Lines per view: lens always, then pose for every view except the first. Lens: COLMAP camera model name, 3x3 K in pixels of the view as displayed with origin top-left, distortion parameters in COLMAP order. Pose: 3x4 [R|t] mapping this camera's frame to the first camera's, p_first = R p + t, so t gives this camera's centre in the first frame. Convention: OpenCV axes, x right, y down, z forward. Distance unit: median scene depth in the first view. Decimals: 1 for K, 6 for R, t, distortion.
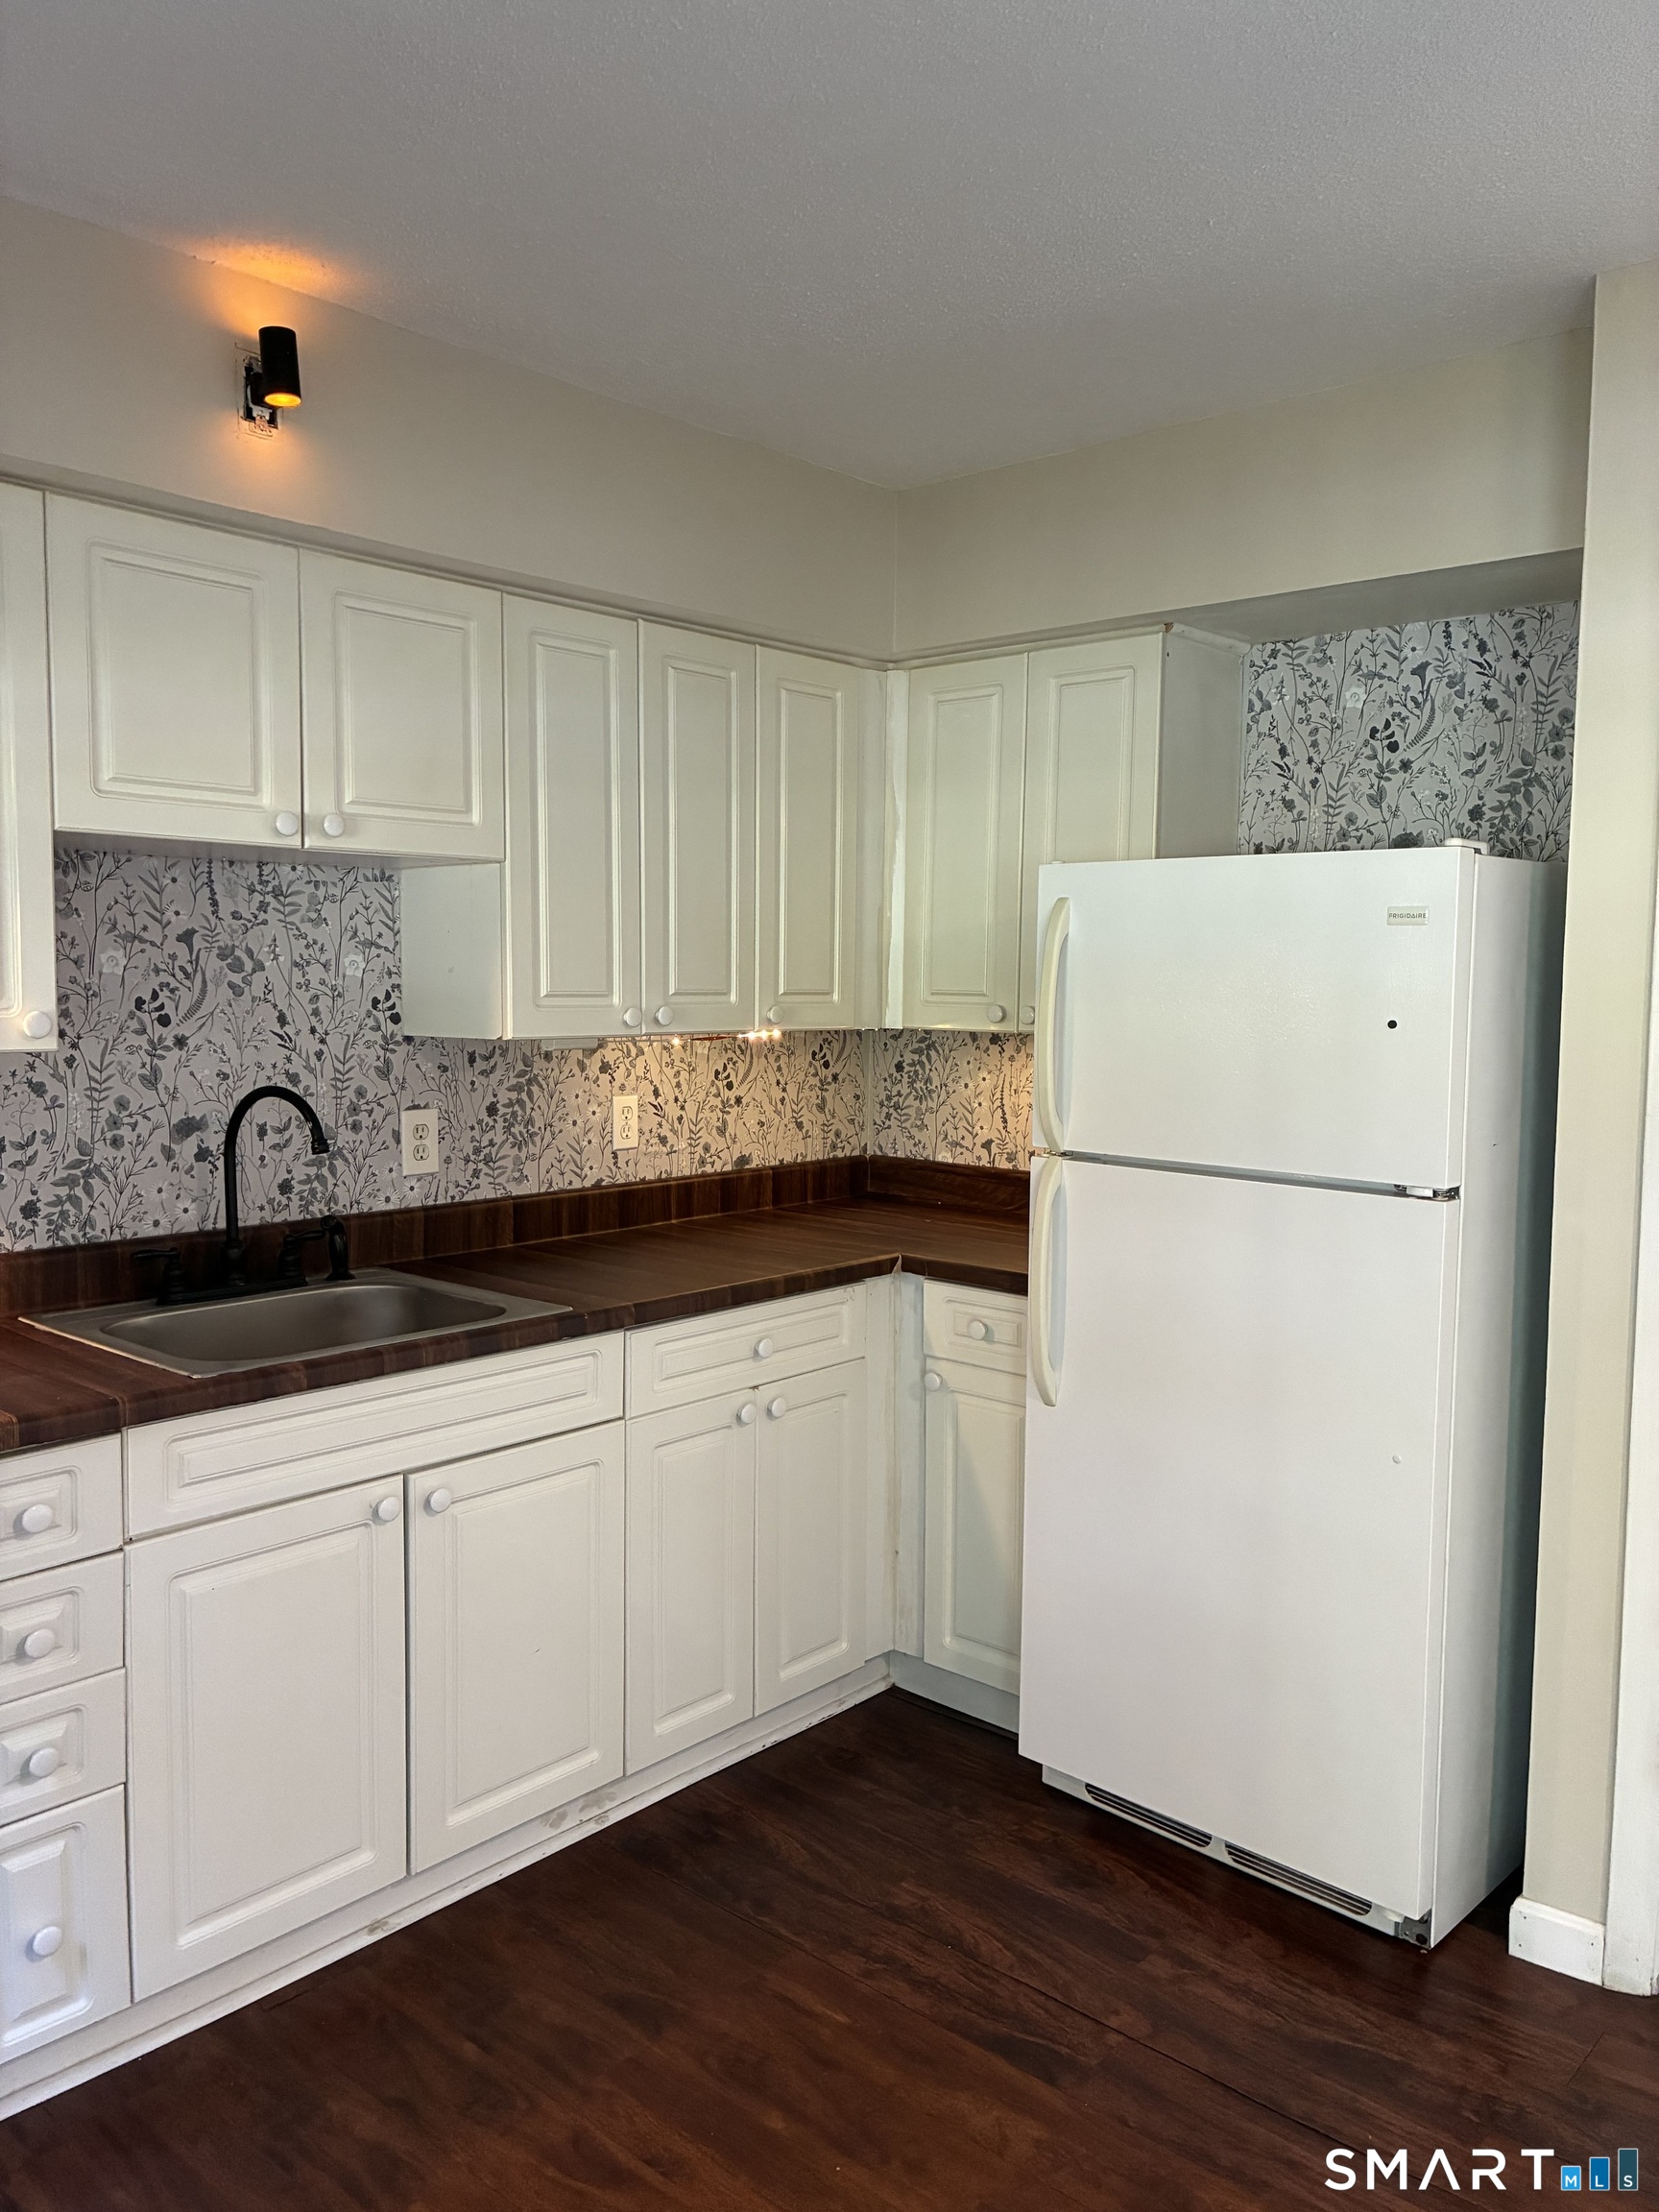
lens RADIAL K [[1658.2, 0, 815.6], [0, 1658.2, 1101.1], [0, 0, 1]] dist [0.056126, -0.078045]
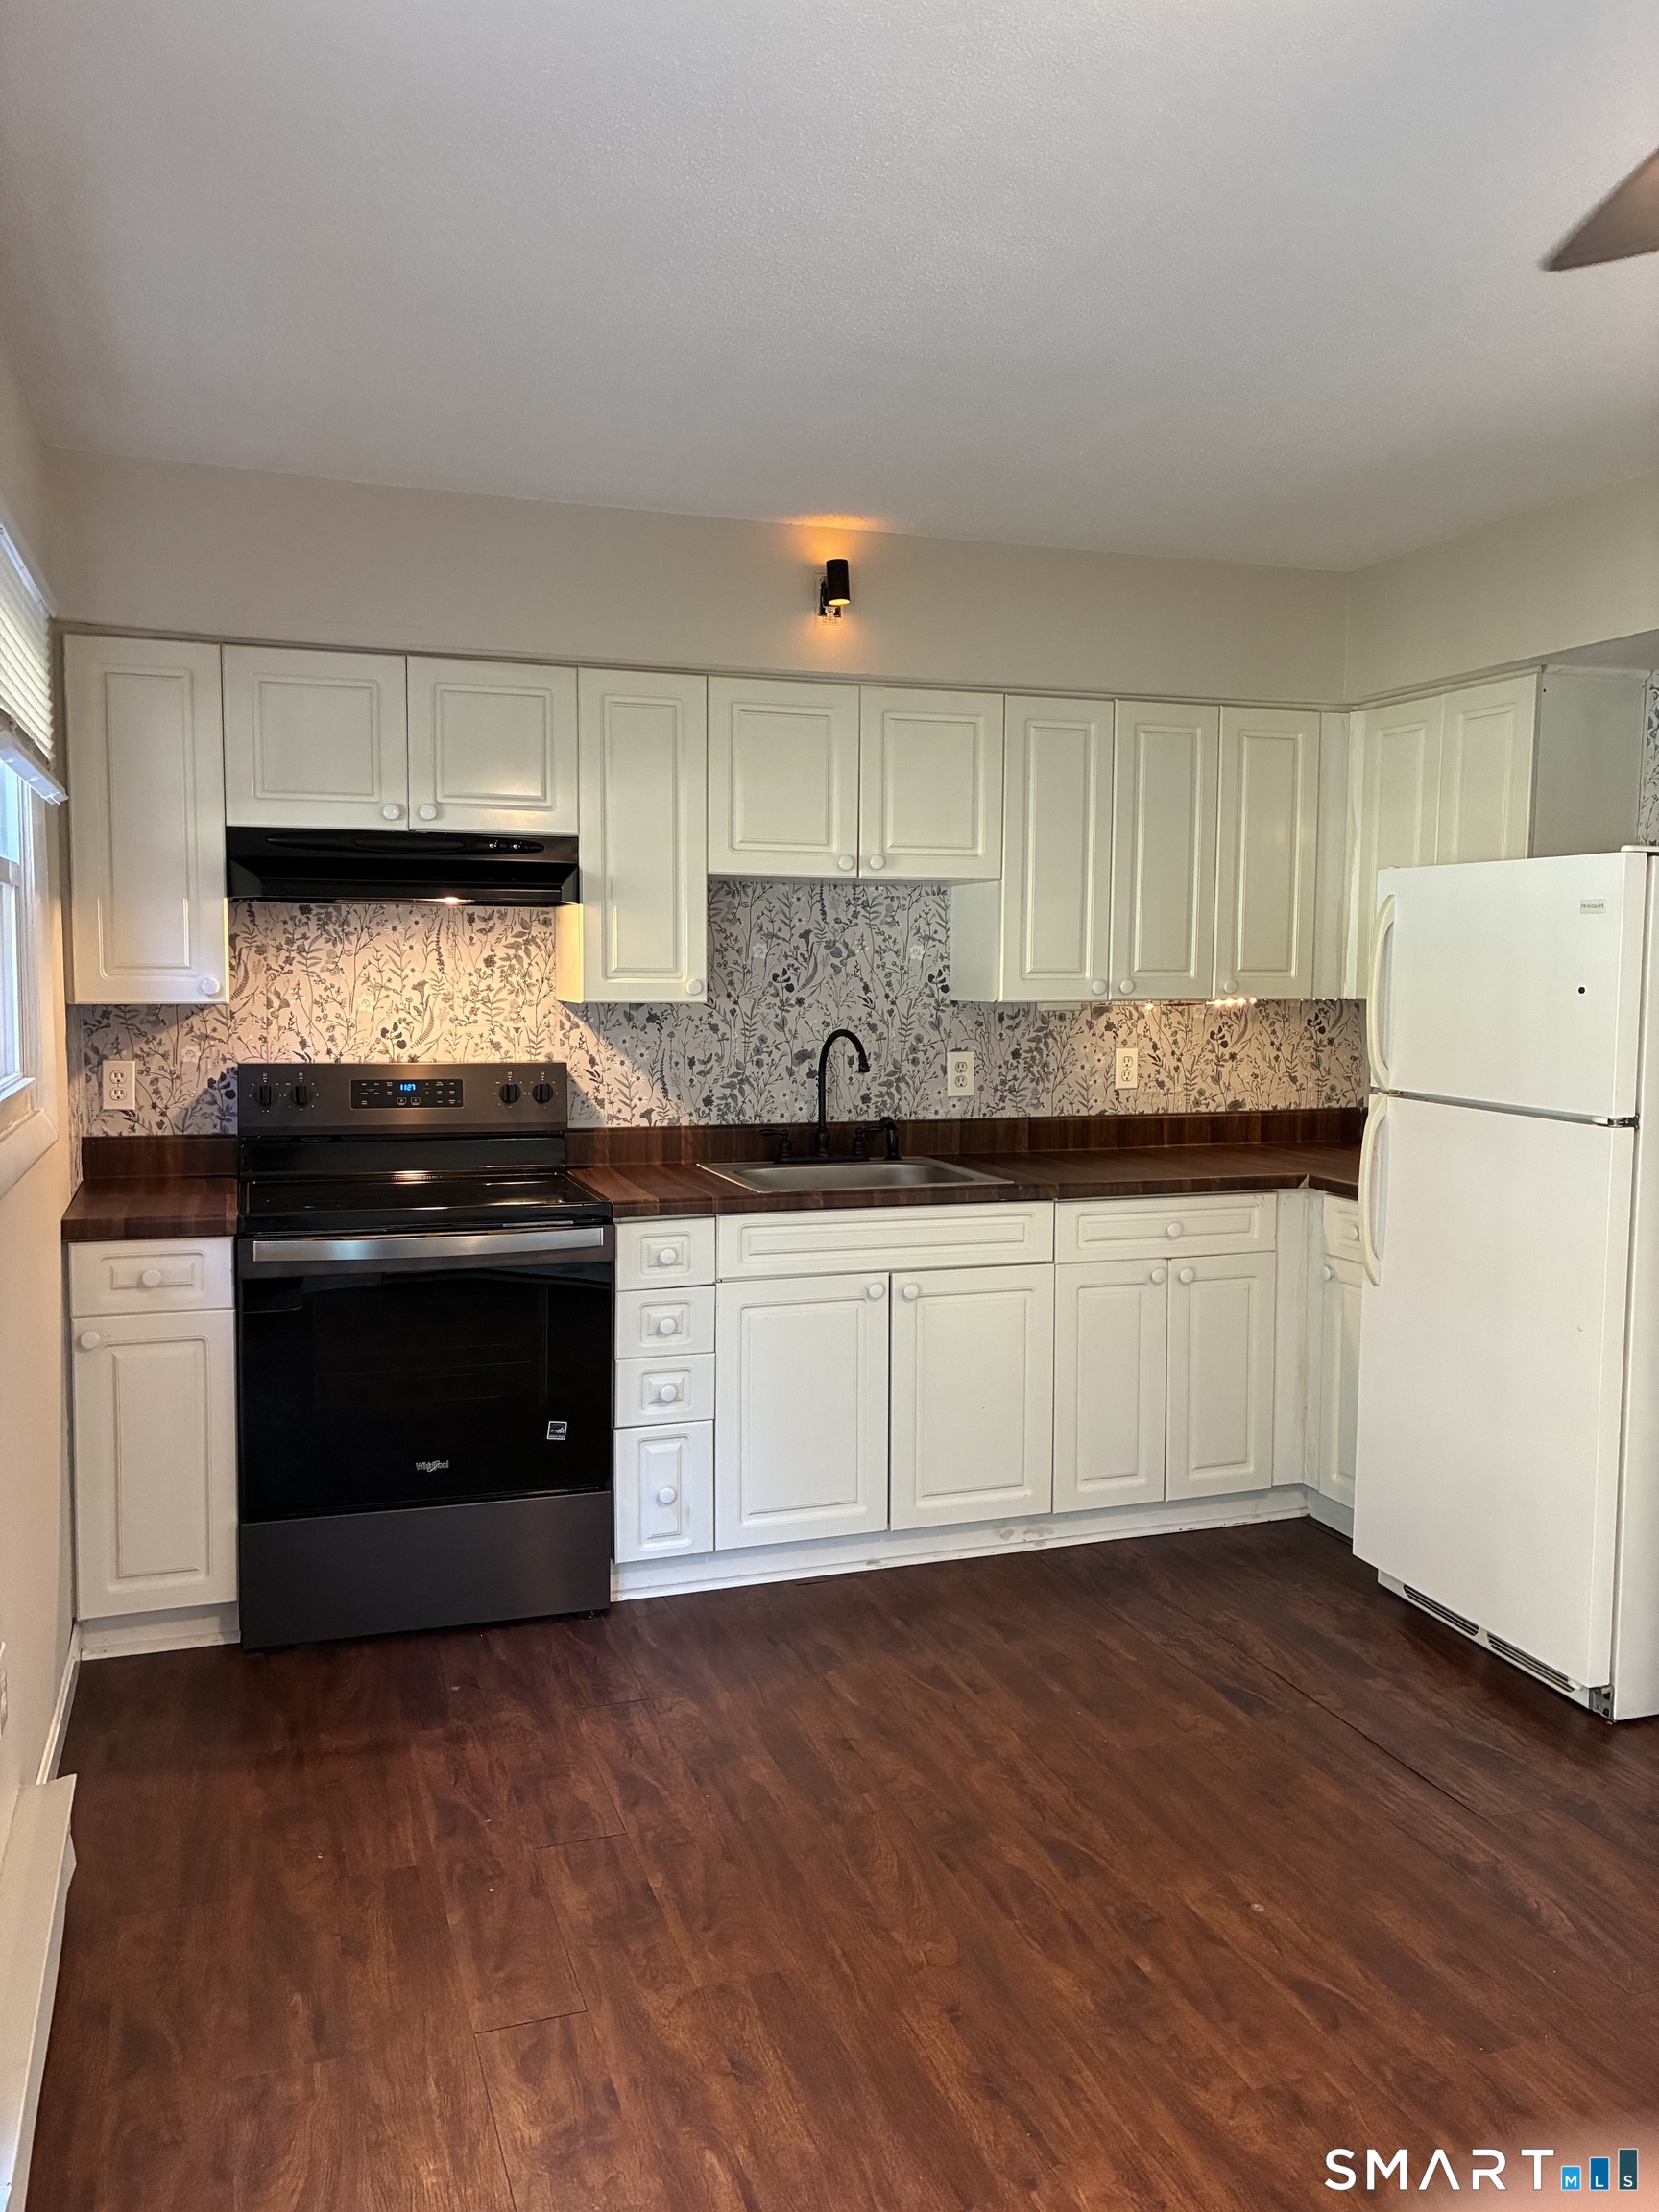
lens RADIAL K [[1663.6, 0, 821.5], [0, 1663.6, 1100.3], [0, 0, 1]] dist [0.127286, -0.259710]
pose [[0.878889, 0.036938, -0.475595, 0.369780], [-0.034073, 0.999312, 0.014648, 0.032256], [0.475809, 0.003331, 0.879542, -0.354857]]
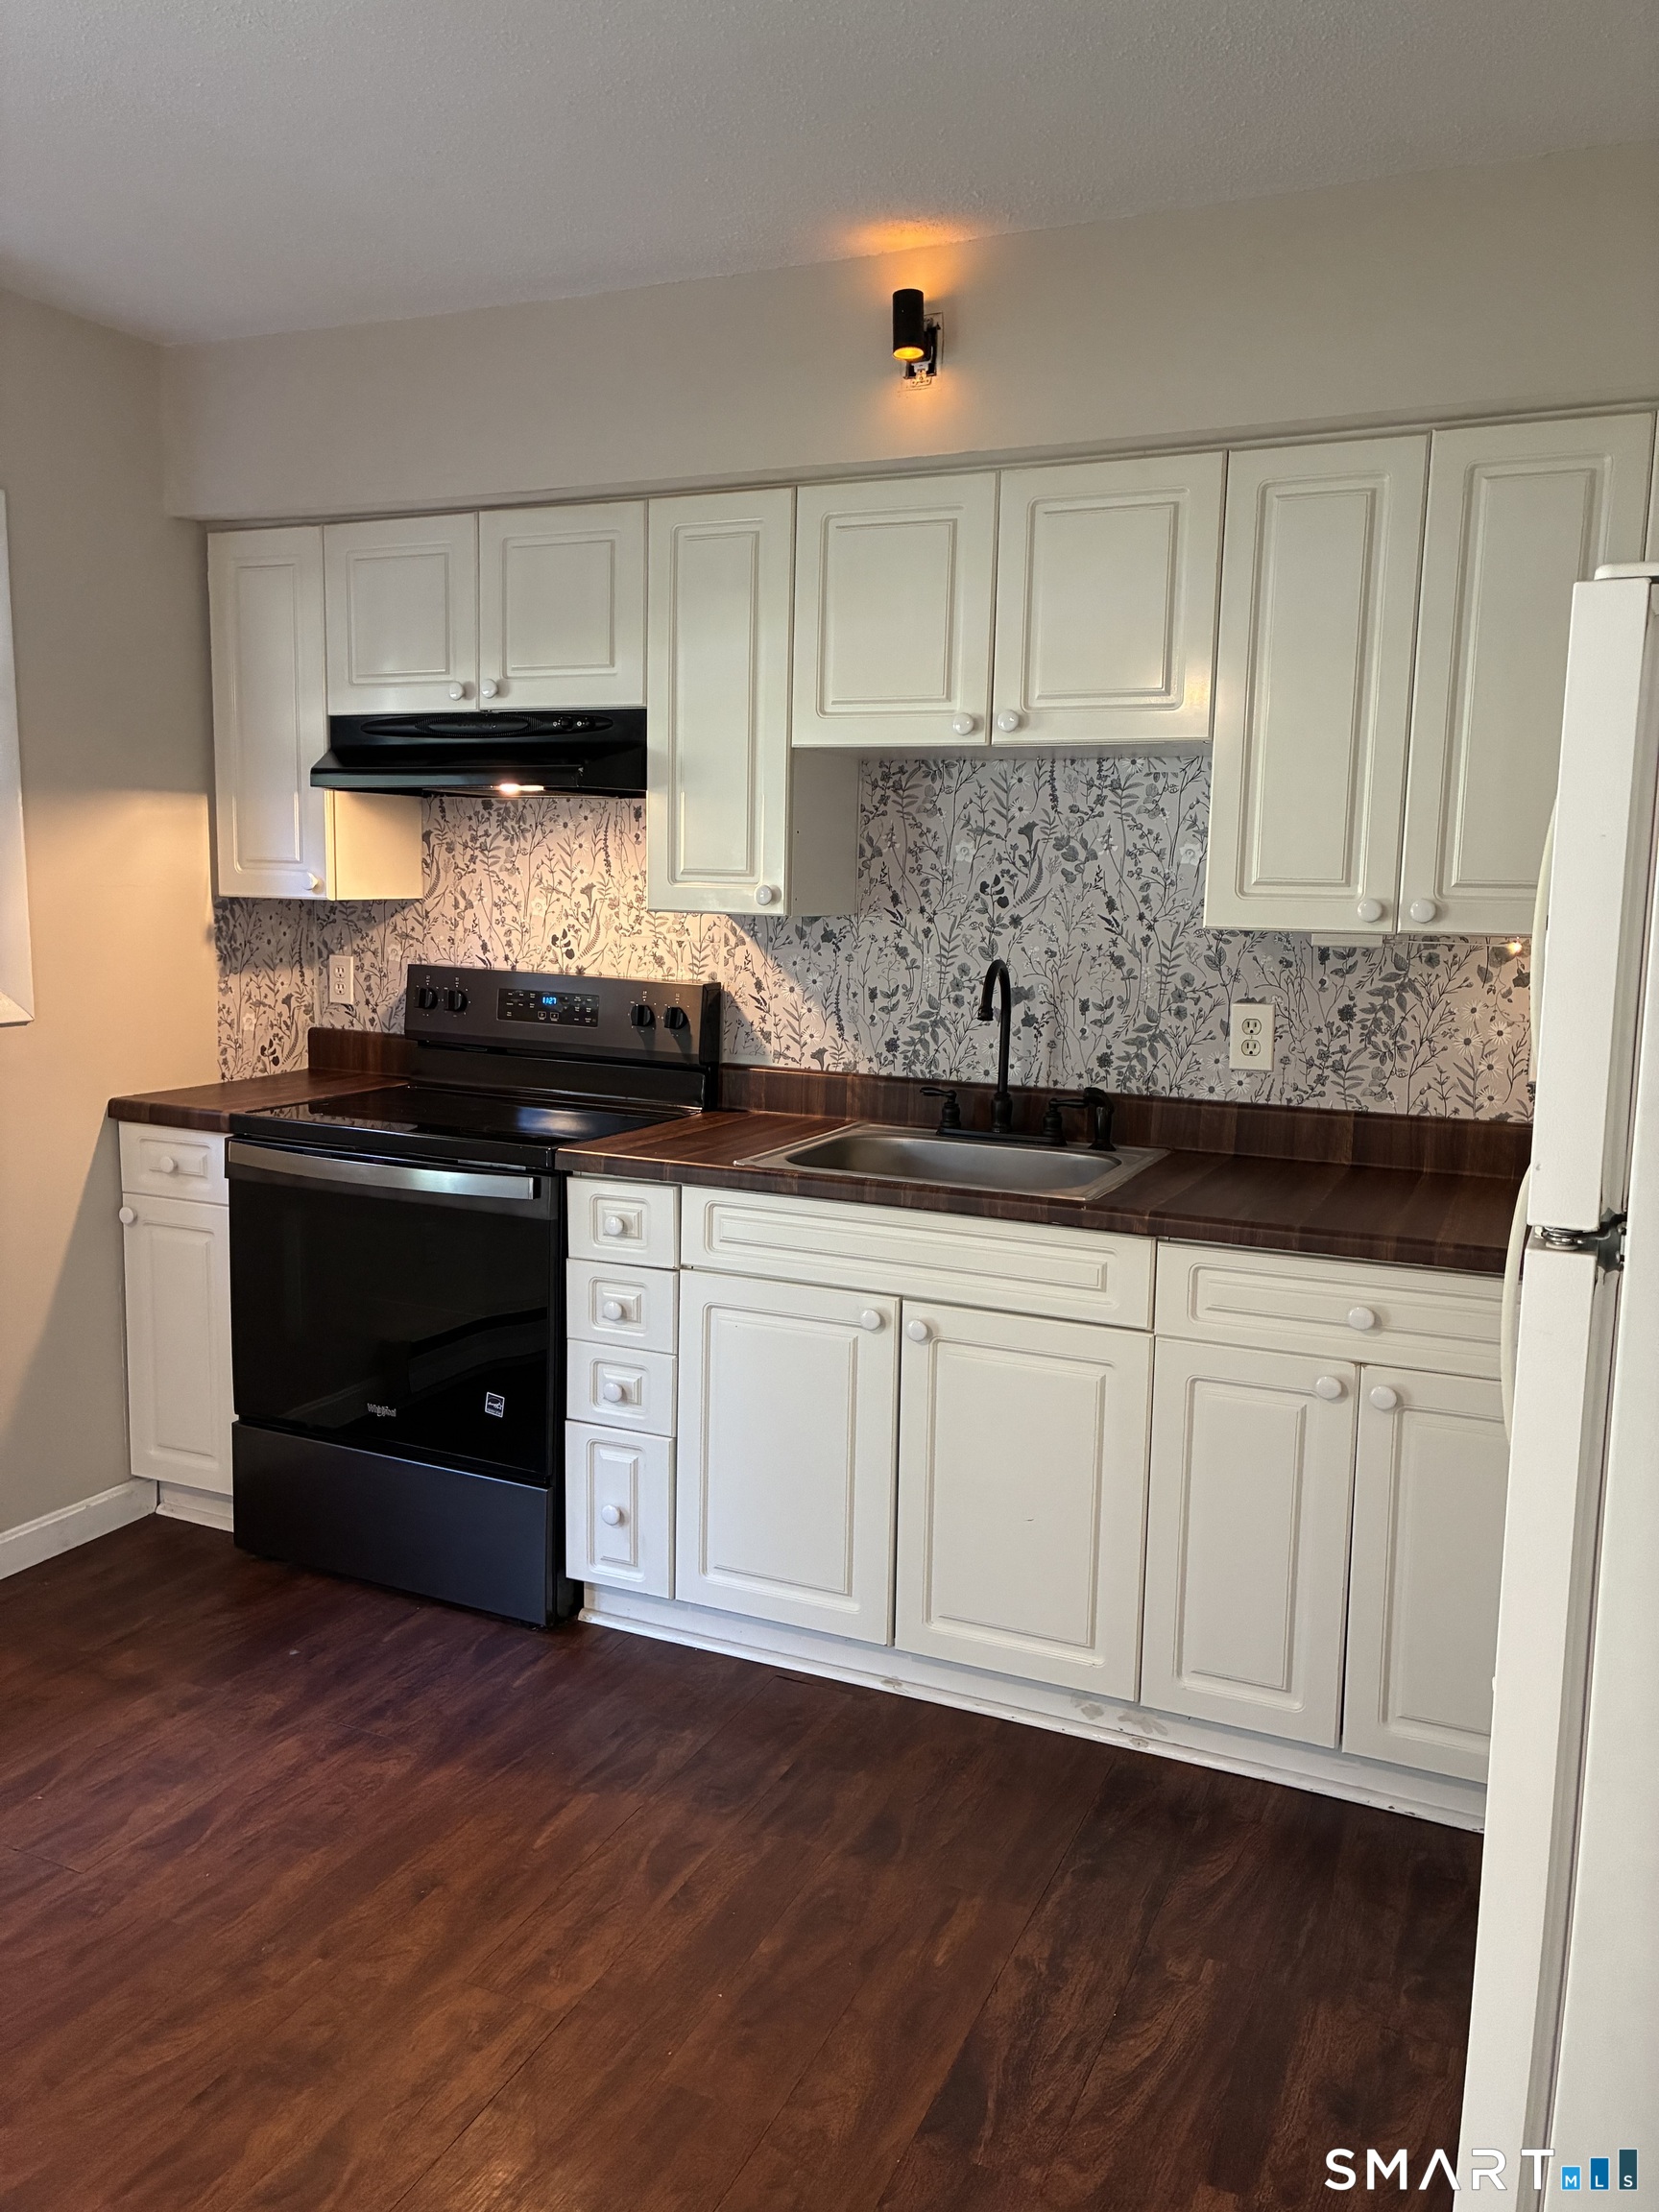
lens RADIAL K [[1671.1, 0, 819.3], [0, 1671.1, 1109.3], [0, 0, 1]] dist [0.080786, -0.084135]
pose [[0.305323, 0.132422, -0.942996, 0.662432], [-0.088140, 0.989962, 0.110479, -0.021368], [0.948161, 0.049383, 0.313930, 0.484685]]
